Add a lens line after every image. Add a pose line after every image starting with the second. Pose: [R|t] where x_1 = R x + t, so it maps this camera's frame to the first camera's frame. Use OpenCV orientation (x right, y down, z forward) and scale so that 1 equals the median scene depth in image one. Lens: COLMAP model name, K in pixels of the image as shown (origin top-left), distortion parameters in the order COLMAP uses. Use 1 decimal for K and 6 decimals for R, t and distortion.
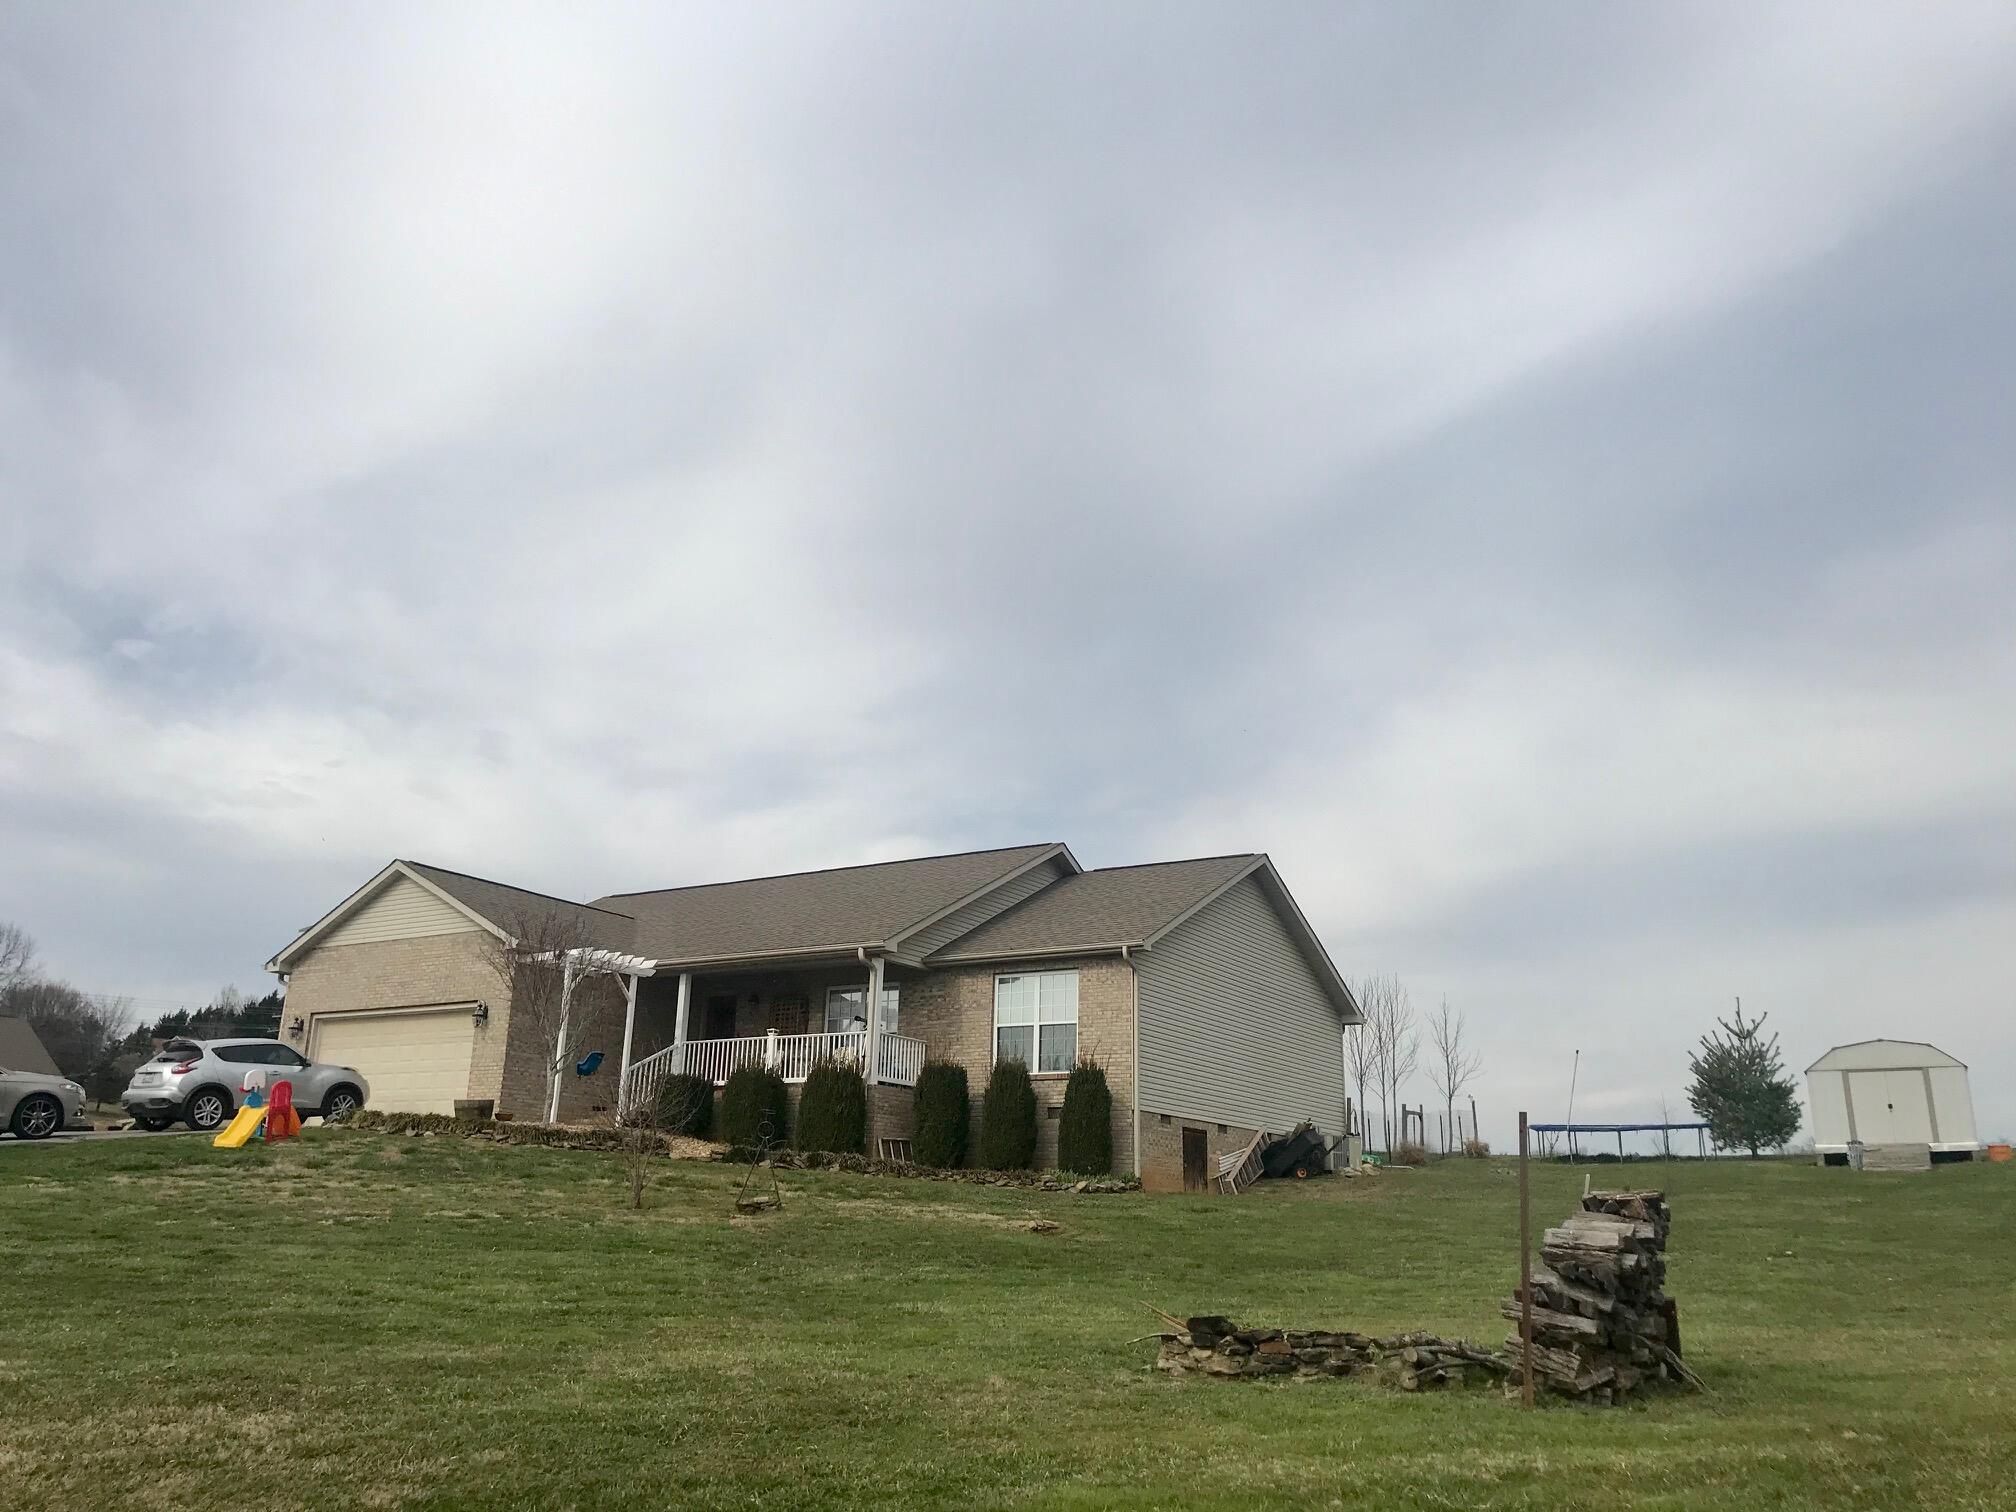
lens RADIAL K [[1650.0, 0, 1000.4], [0, 1650.0, 733.0], [0, 0, 1]] dist [0.059991, -0.060155]
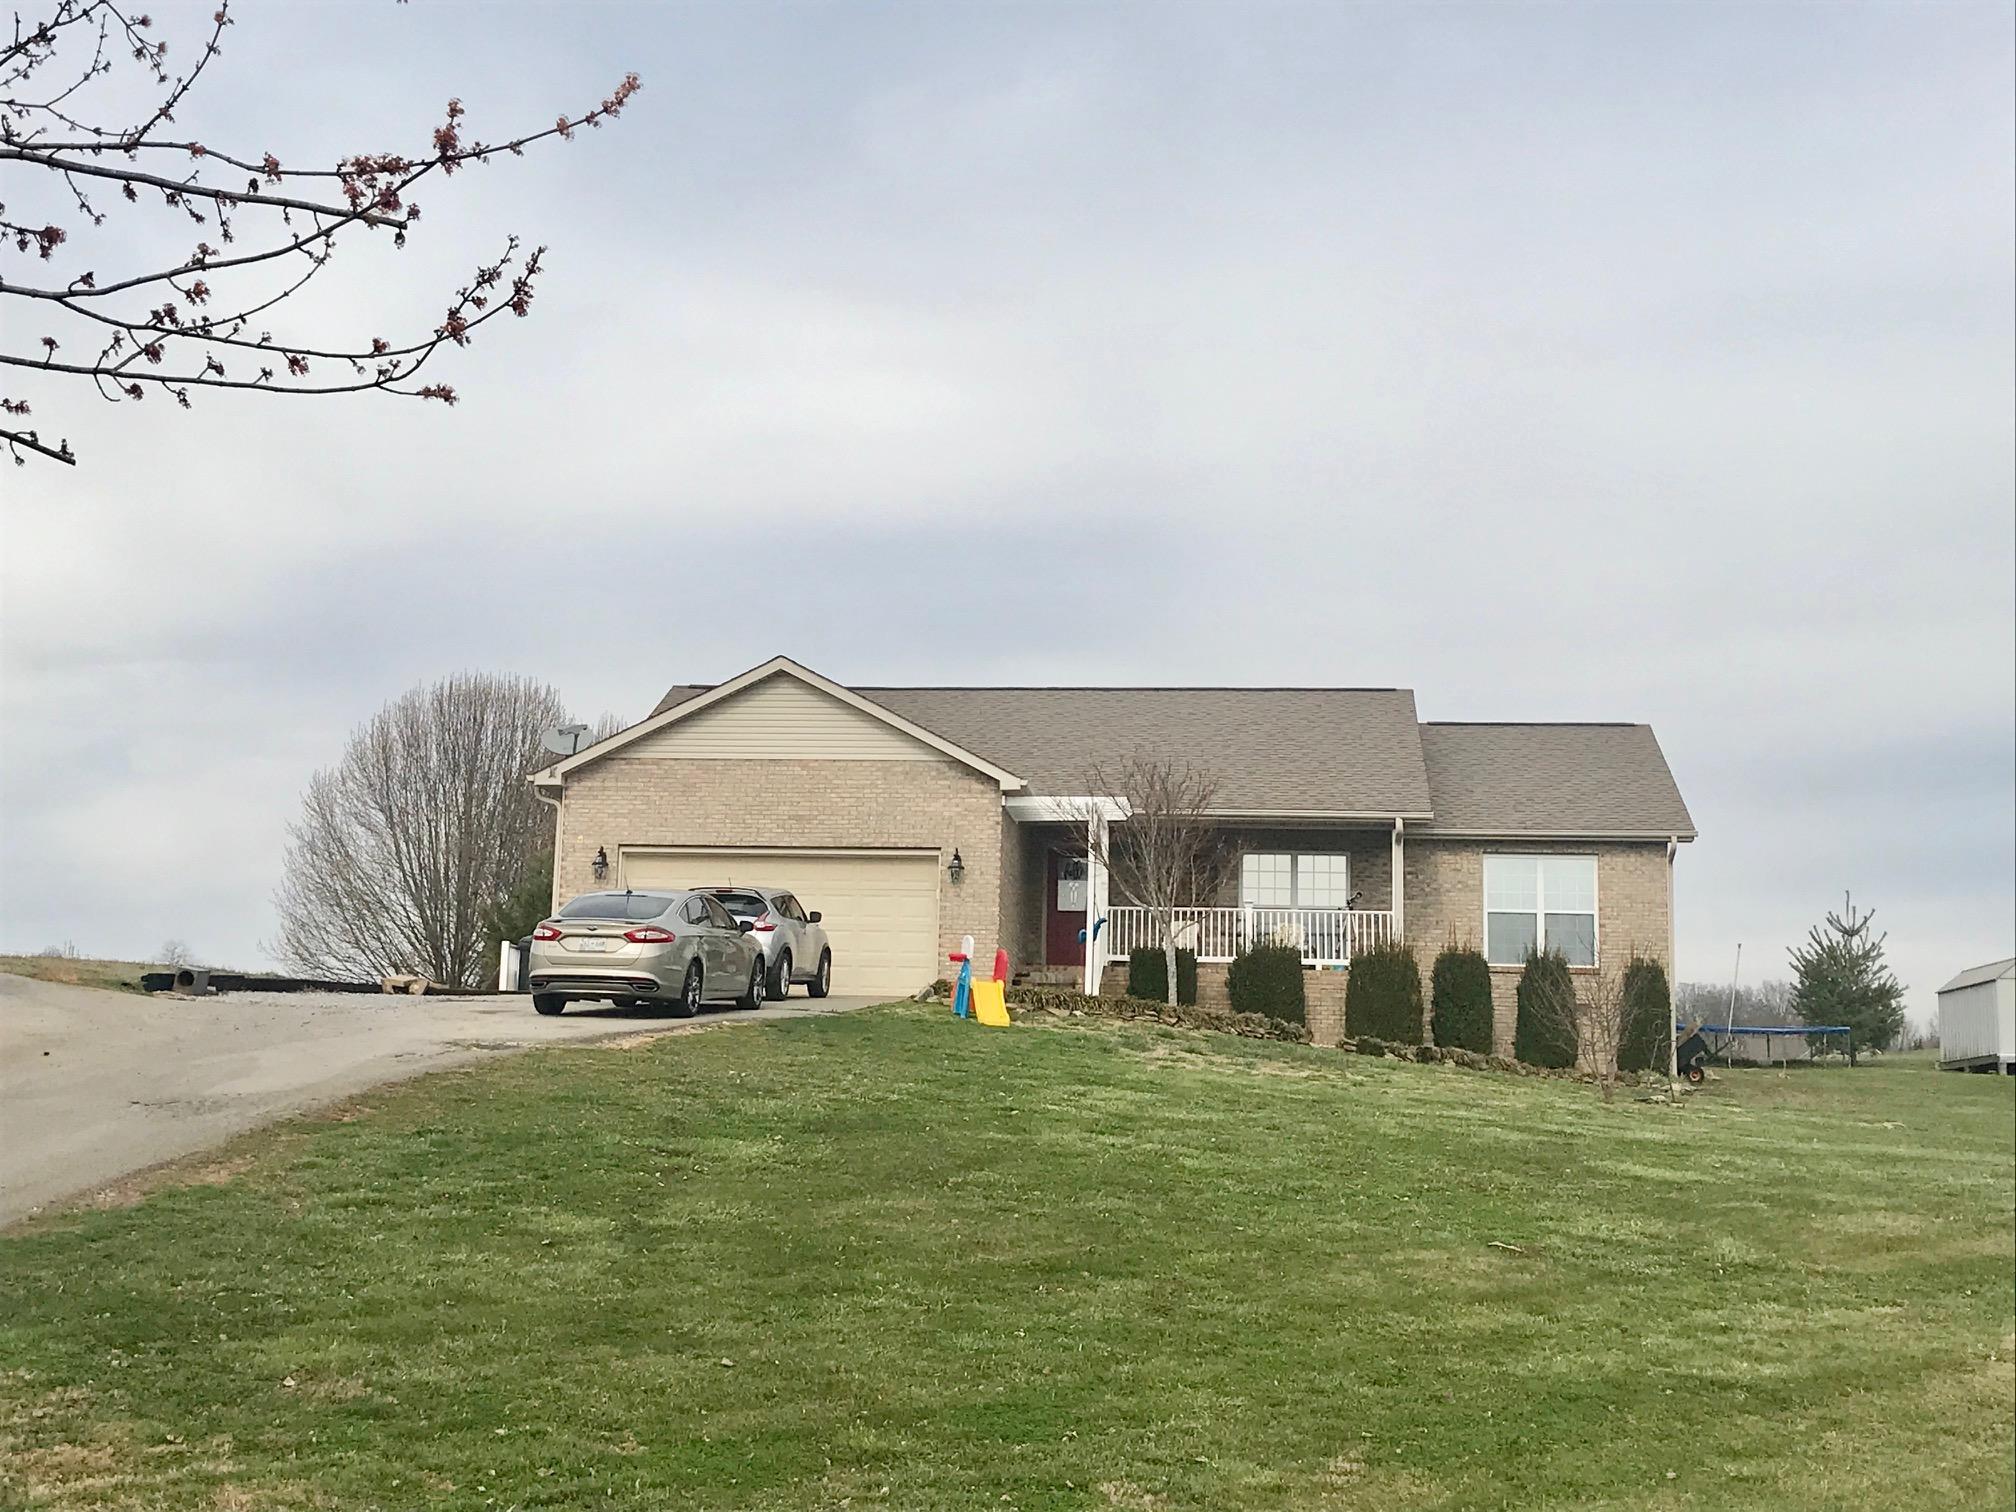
lens RADIAL K [[2819.1, 0, 1012.9], [0, 2819.1, 789.4], [0, 0, 1]] dist [0.244129, -0.955186]
pose [[0.894602, 0.060686, 0.442724, -0.923277], [-0.132348, 0.982268, 0.132790, -0.055504], [-0.426816, -0.177388, 0.886771, -0.230338]]
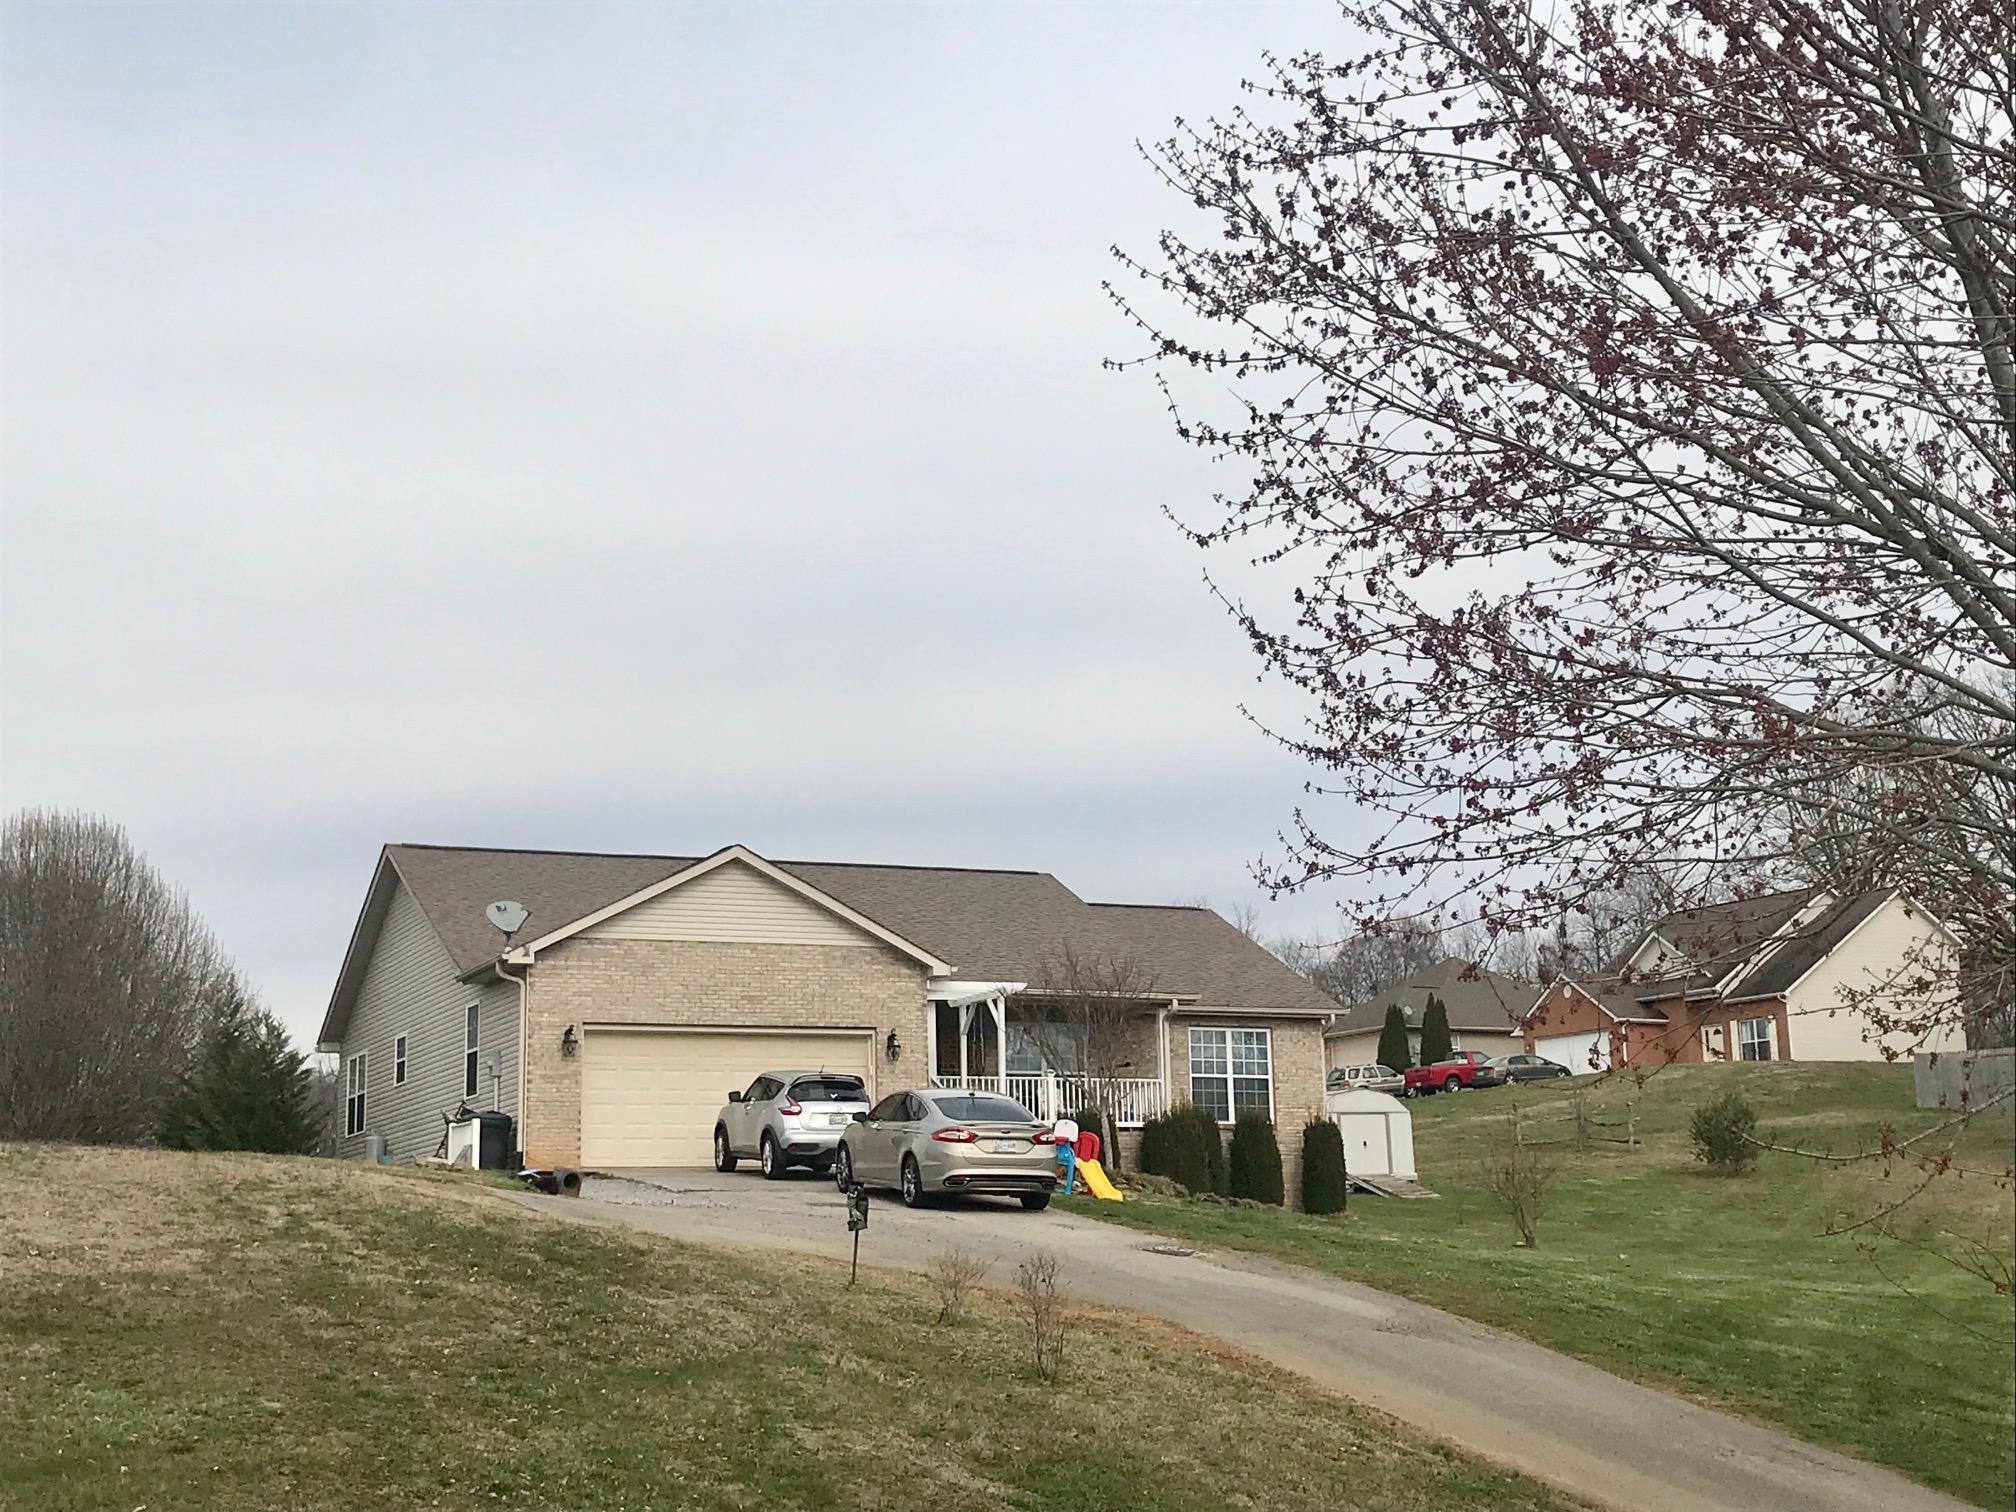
lens RADIAL K [[2819.1, 0, 1012.9], [0, 2819.1, 789.4], [0, 0, 1]] dist [0.244129, -0.955186]
pose [[0.546994, 0.109845, 0.829898, -1.580781], [-0.214574, 0.976632, 0.012162, 0.004455], [-0.809169, -0.184727, 0.557782, 0.140120]]
